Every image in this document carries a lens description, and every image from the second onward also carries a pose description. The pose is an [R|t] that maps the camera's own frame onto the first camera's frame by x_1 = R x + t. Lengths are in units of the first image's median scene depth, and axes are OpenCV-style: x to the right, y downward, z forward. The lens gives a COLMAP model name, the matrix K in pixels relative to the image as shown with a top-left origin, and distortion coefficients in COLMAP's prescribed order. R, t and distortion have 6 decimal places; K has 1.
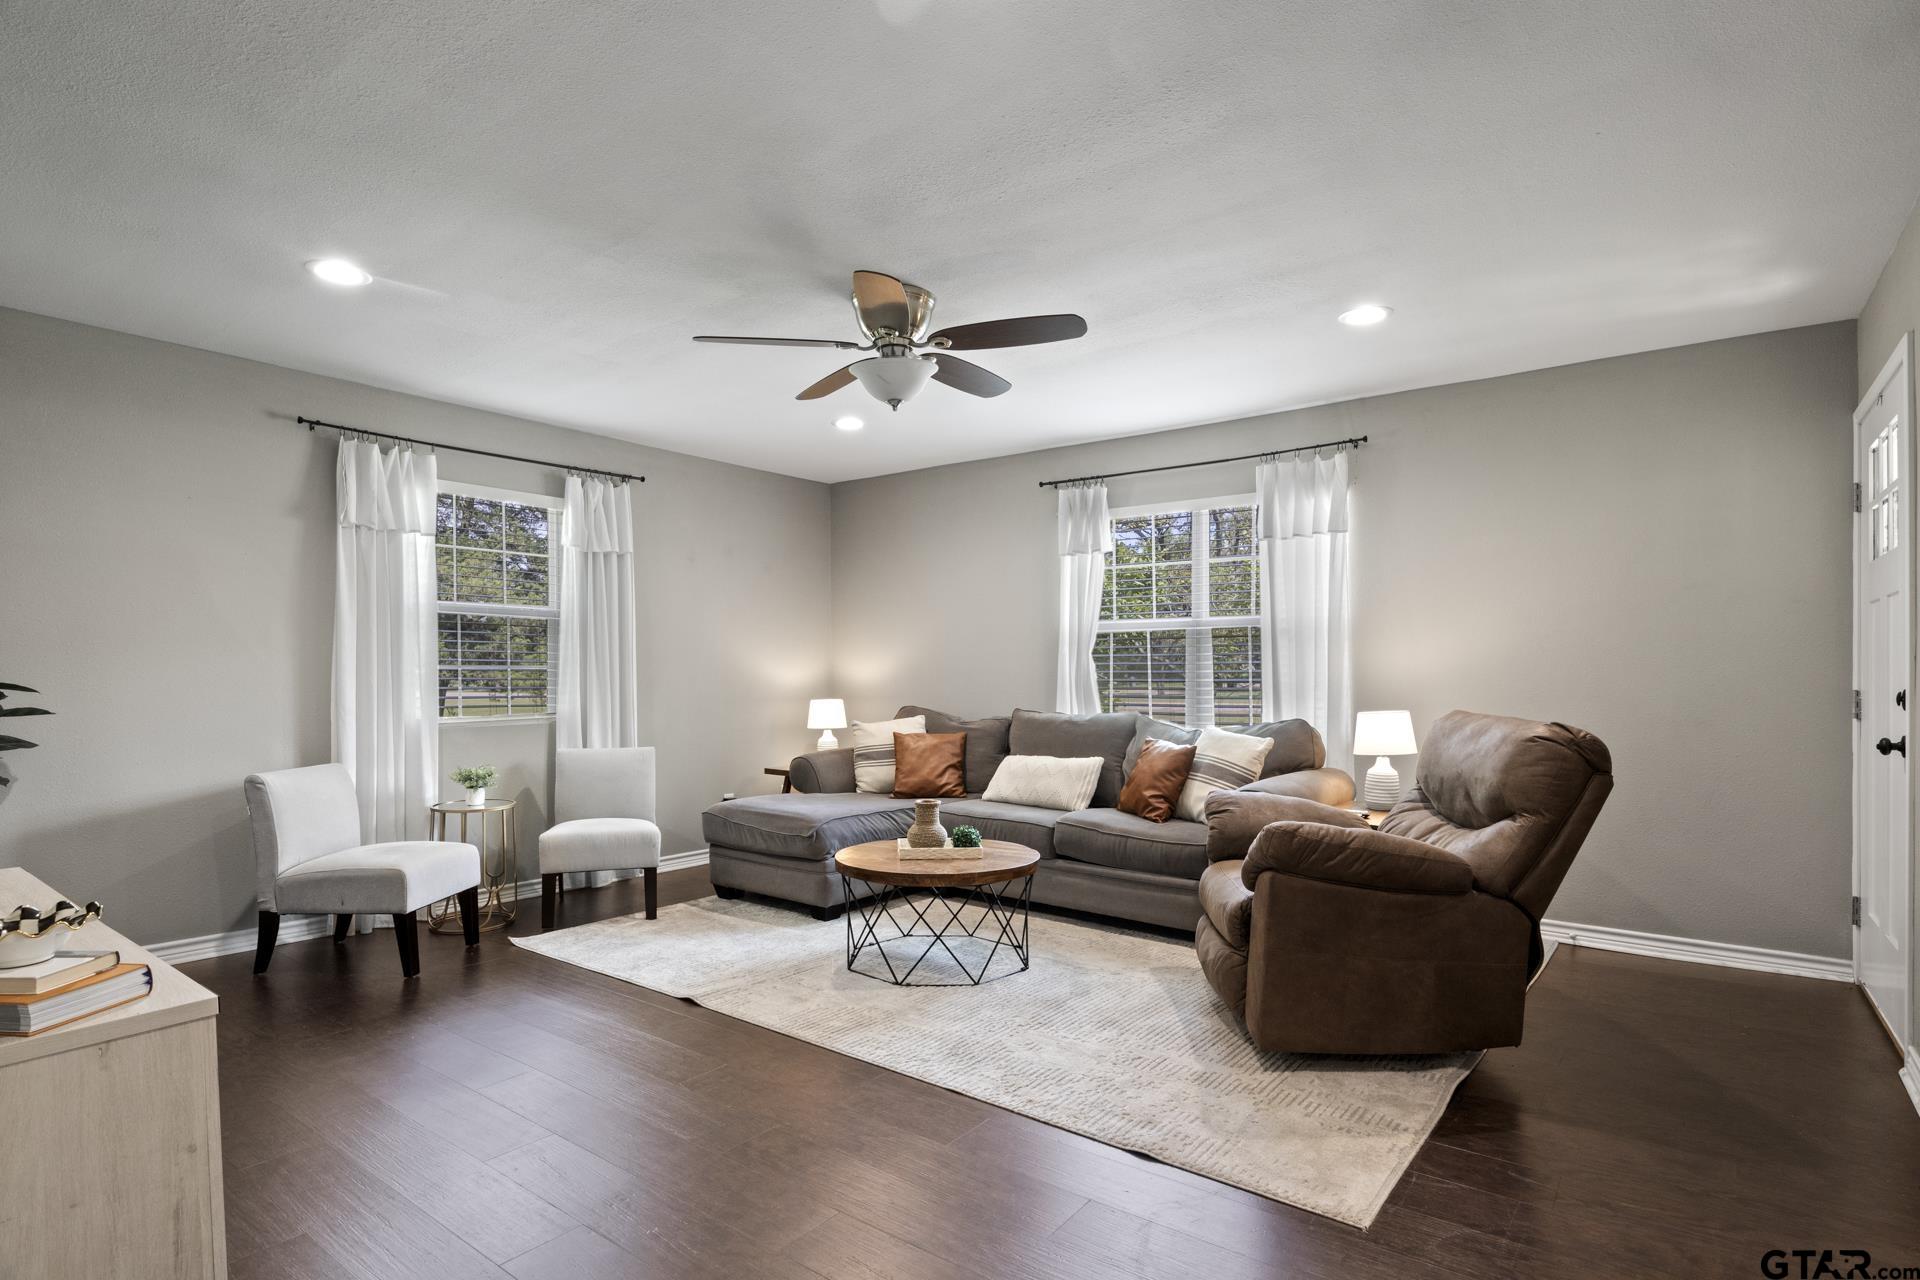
lens RADIAL K [[959.9, 0, 960.9], [0, 959.9, 677.8], [0, 0, 1]] dist [-0.000200, -0.000045]
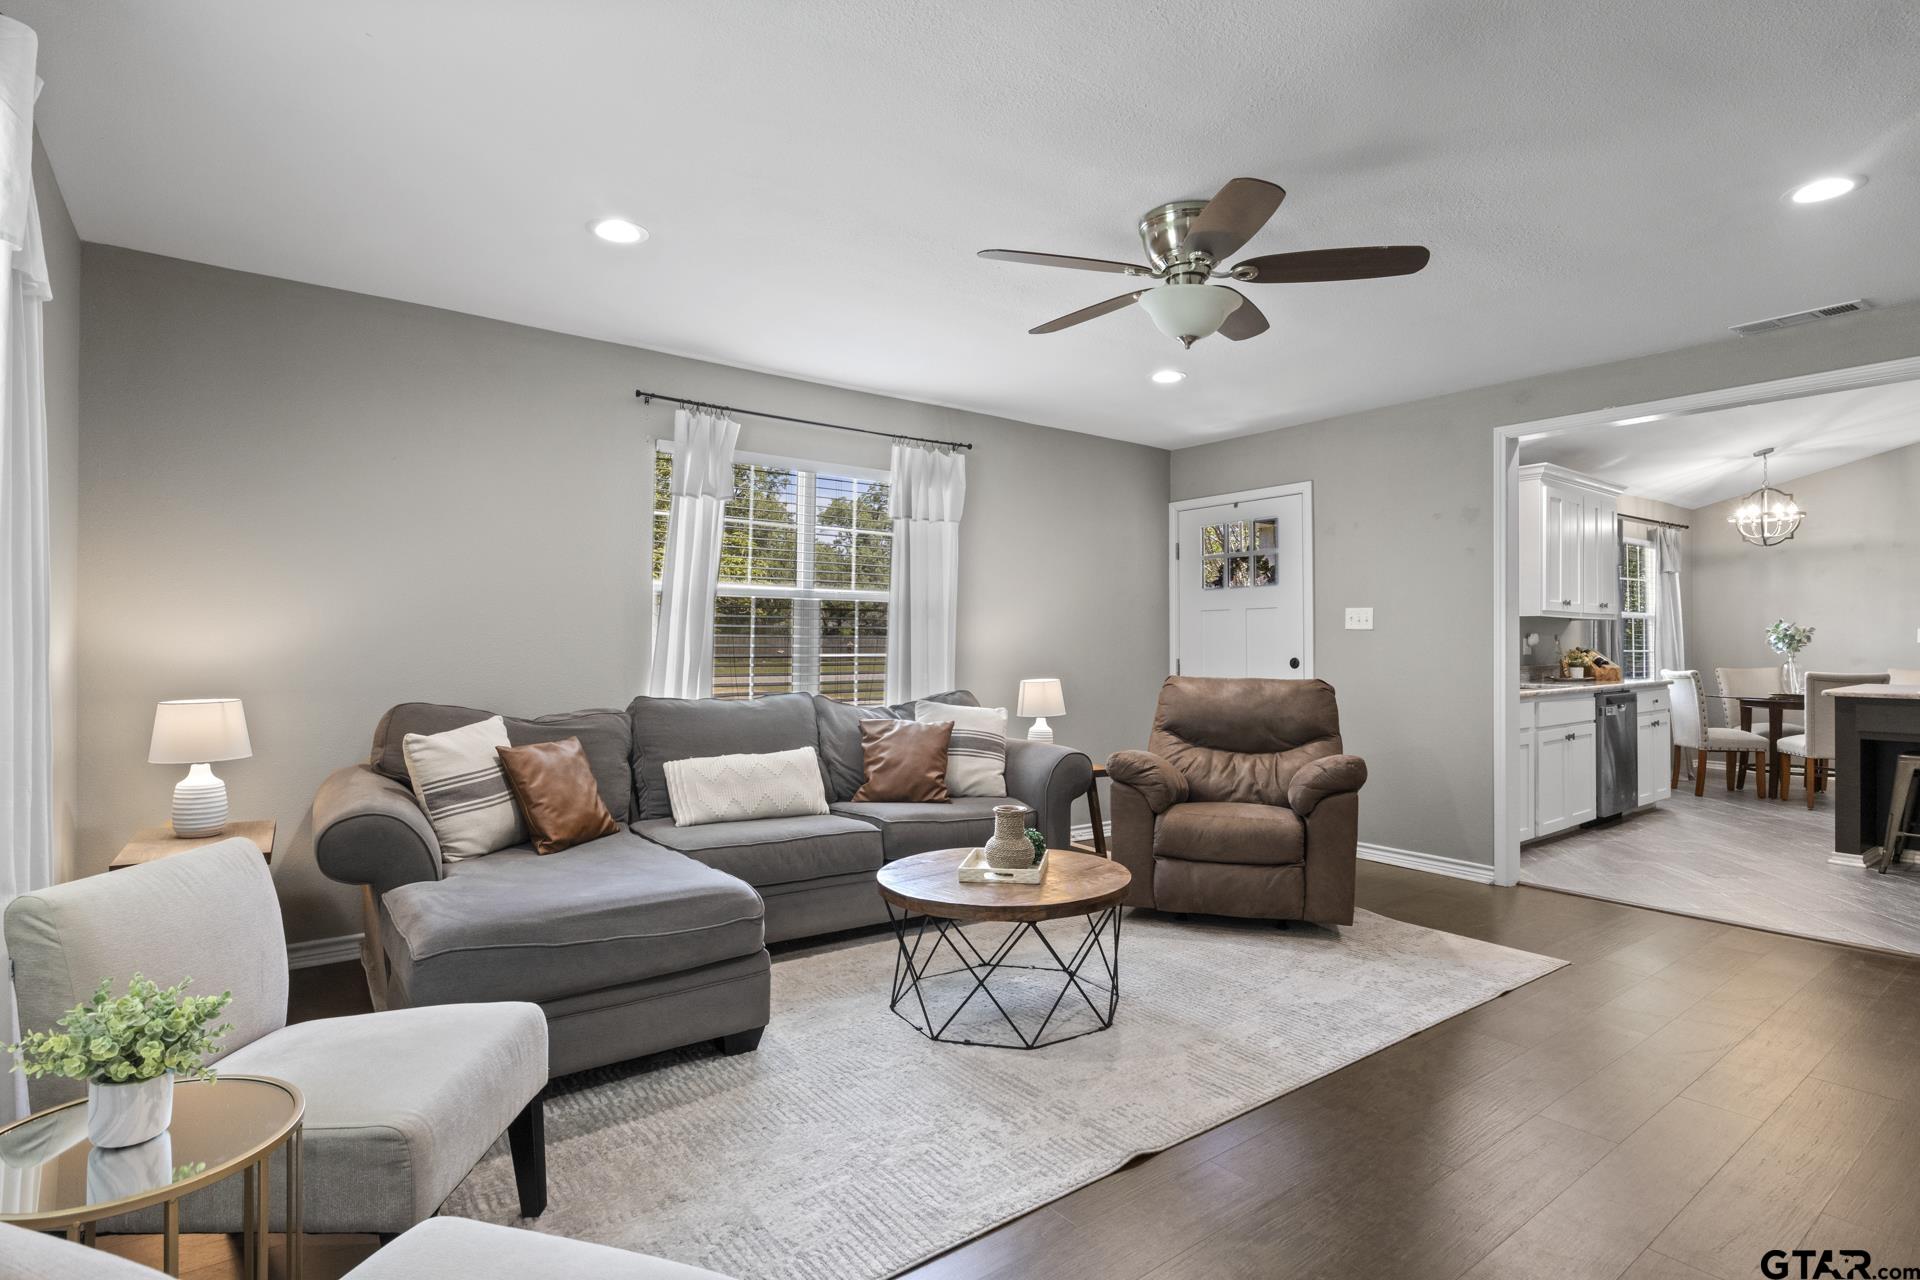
lens RADIAL K [[963.7, 0, 960.0], [0, 963.7, 640.0], [0, 0, 1]] dist [0.000520, 0.000040]
pose [[0.272751, 0.007024, 0.962059, -0.684052], [0.001357, 0.999970, -0.007685, -0.004592], [-0.962084, 0.003402, 0.272733, 0.683598]]
